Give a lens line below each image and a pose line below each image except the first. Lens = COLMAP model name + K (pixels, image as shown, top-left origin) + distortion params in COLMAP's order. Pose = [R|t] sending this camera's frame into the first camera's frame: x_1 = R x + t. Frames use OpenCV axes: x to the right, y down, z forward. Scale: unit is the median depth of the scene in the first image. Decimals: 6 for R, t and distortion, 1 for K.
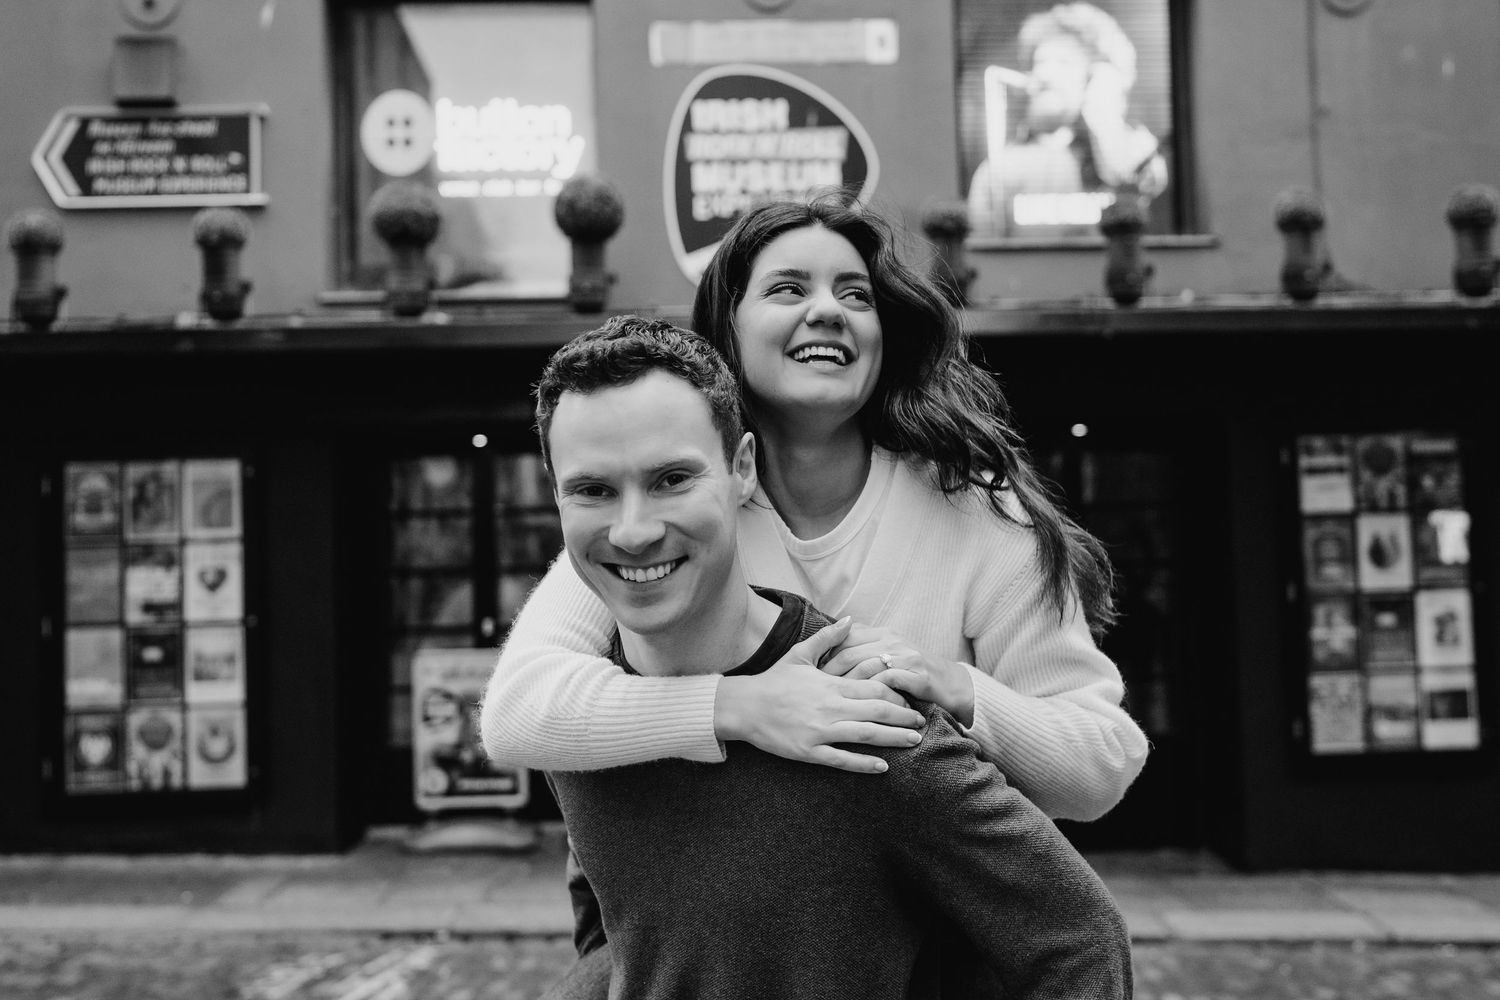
lens RADIAL K [[1639.0, 0, 847.3], [0, 1639.0, 495.8], [0, 0, 1]] dist [-0.014799, -0.016845]
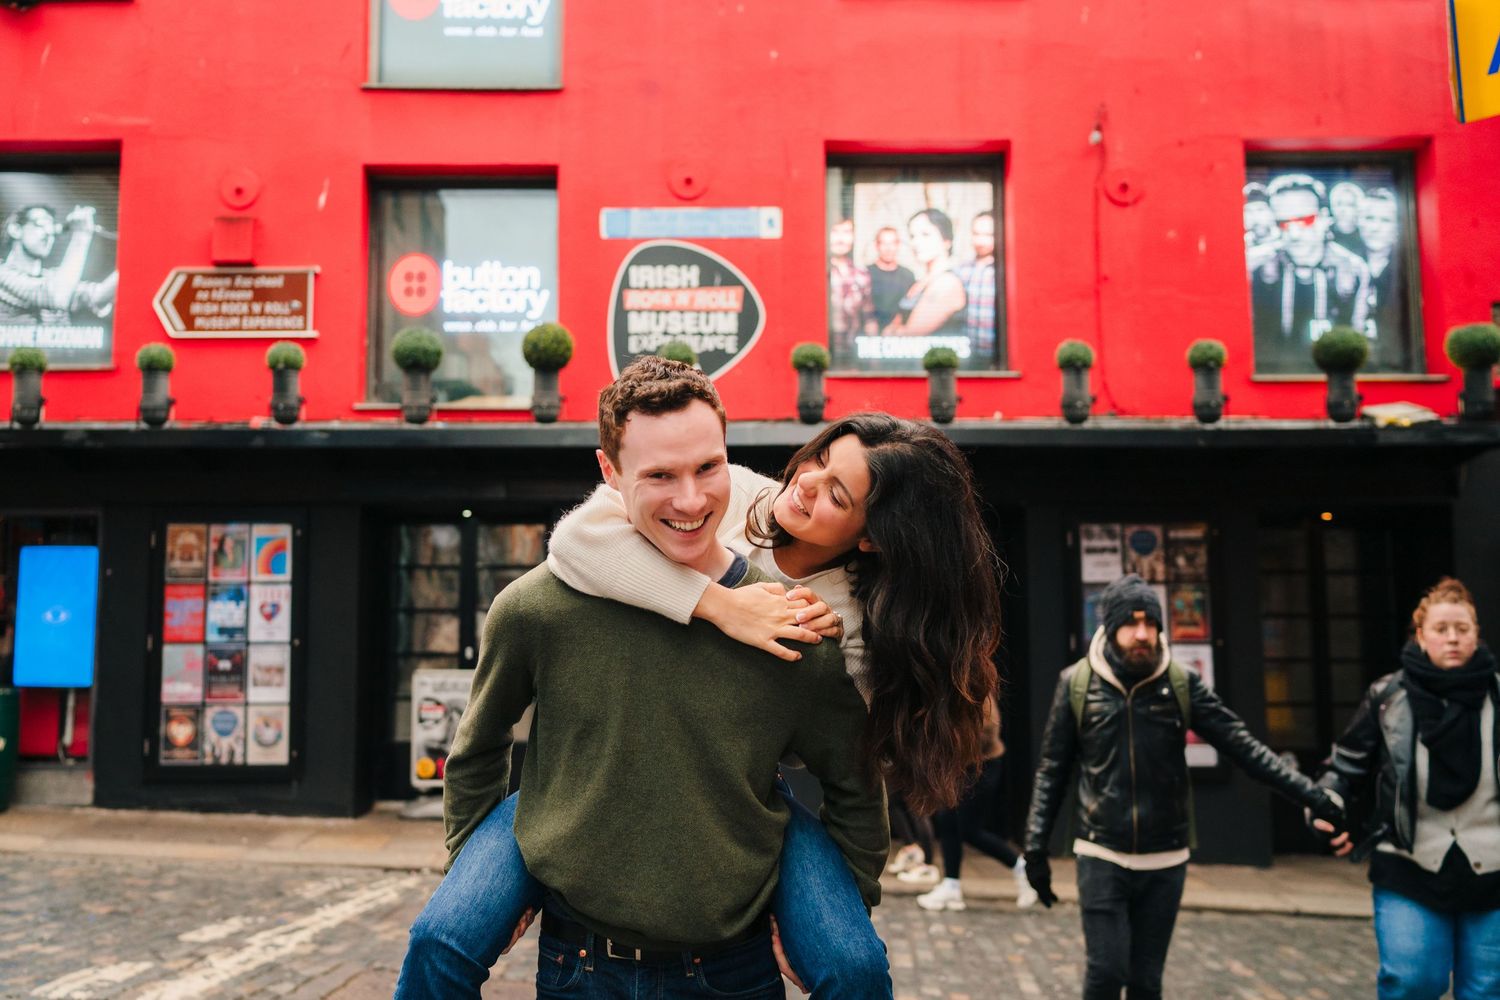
lens RADIAL K [[1521.0, 0, 726.1], [0, 1521.0, 494.2], [0, 0, 1]] dist [-0.026792, 0.002882]
pose [[0.997753, 0.020881, -0.063662, 0.070150], [-0.023633, 0.998804, -0.042795, -0.001245], [0.062693, 0.044203, 0.997054, -0.241203]]
